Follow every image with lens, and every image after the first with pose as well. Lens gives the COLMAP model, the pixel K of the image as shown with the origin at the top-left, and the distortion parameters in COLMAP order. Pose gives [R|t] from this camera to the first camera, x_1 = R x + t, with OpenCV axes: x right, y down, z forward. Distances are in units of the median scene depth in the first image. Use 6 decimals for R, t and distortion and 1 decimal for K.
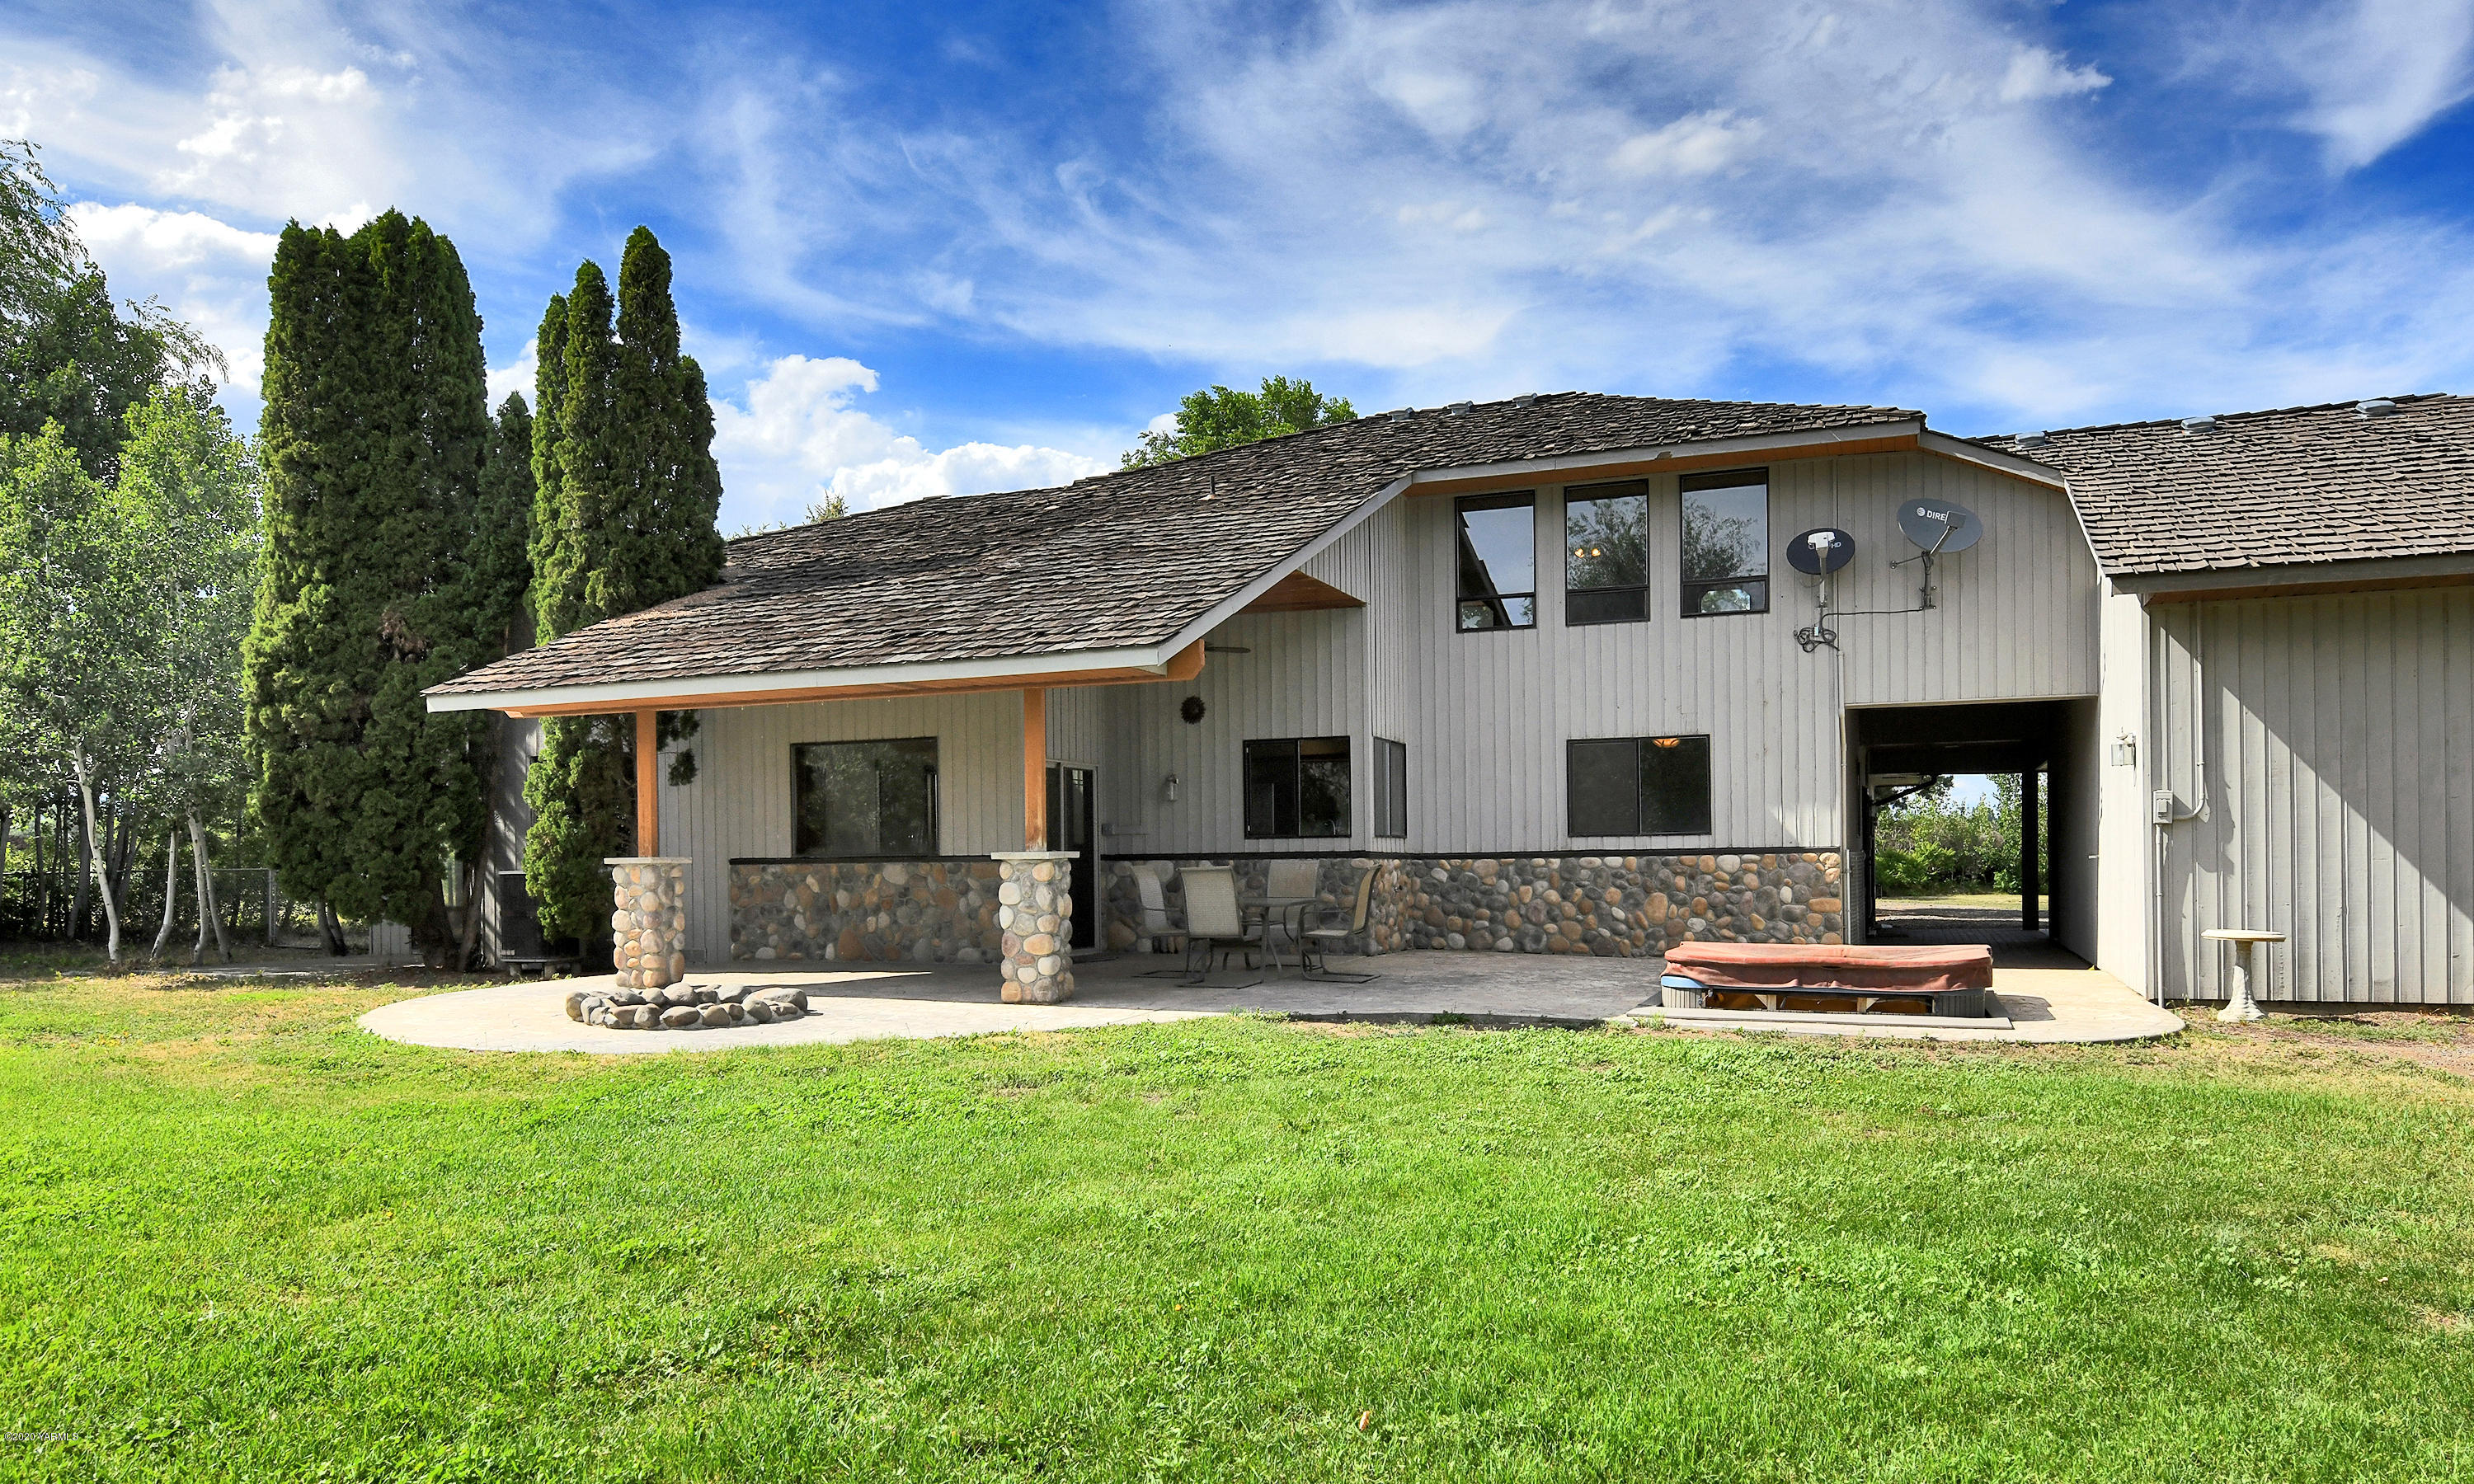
lens RADIAL K [[1576.2, 0, 1251.2], [0, 1576.2, 863.1], [0, 0, 1]] dist [-0.001858, -0.000100]
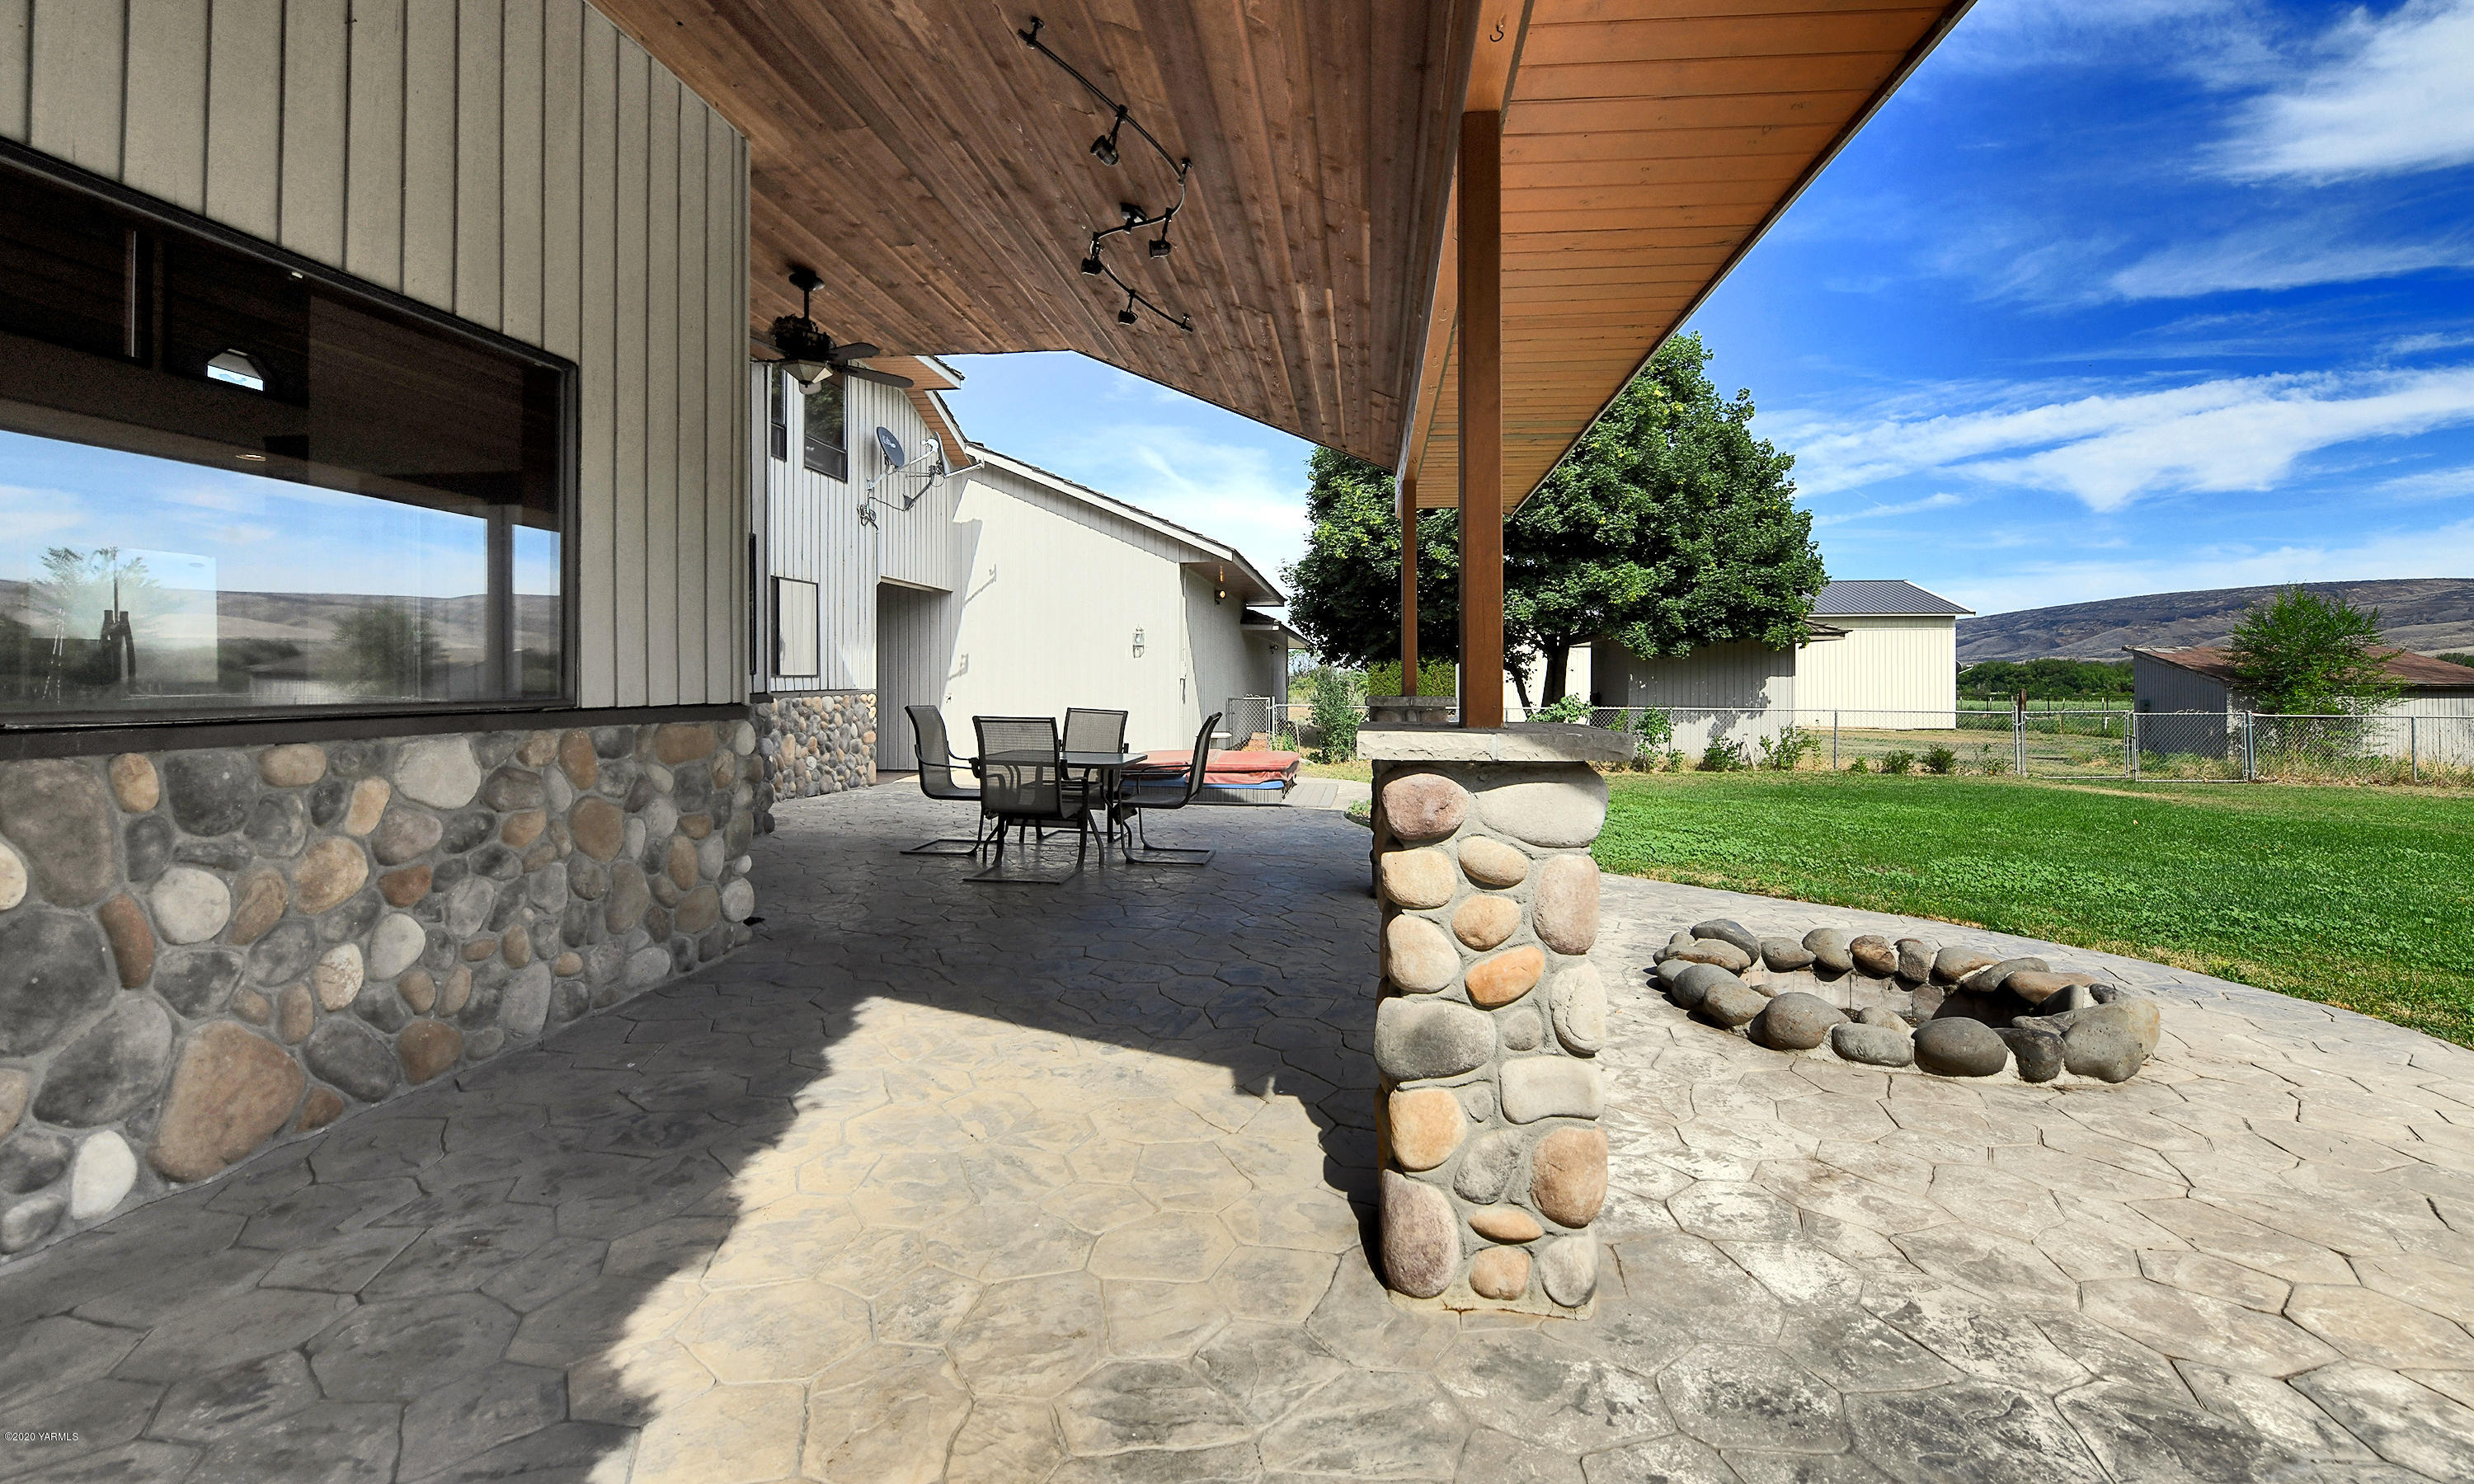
lens RADIAL K [[1002.0, 0, 1293.2], [0, 1002.0, 689.9], [0, 0, 1]] dist [-0.009170, -0.000143]
pose [[-0.298794, 0.001656, 0.954316, -0.448708], [-0.000310, 0.999998, -0.001832, -0.008054], [-0.954317, -0.000843, -0.298793, 0.909563]]
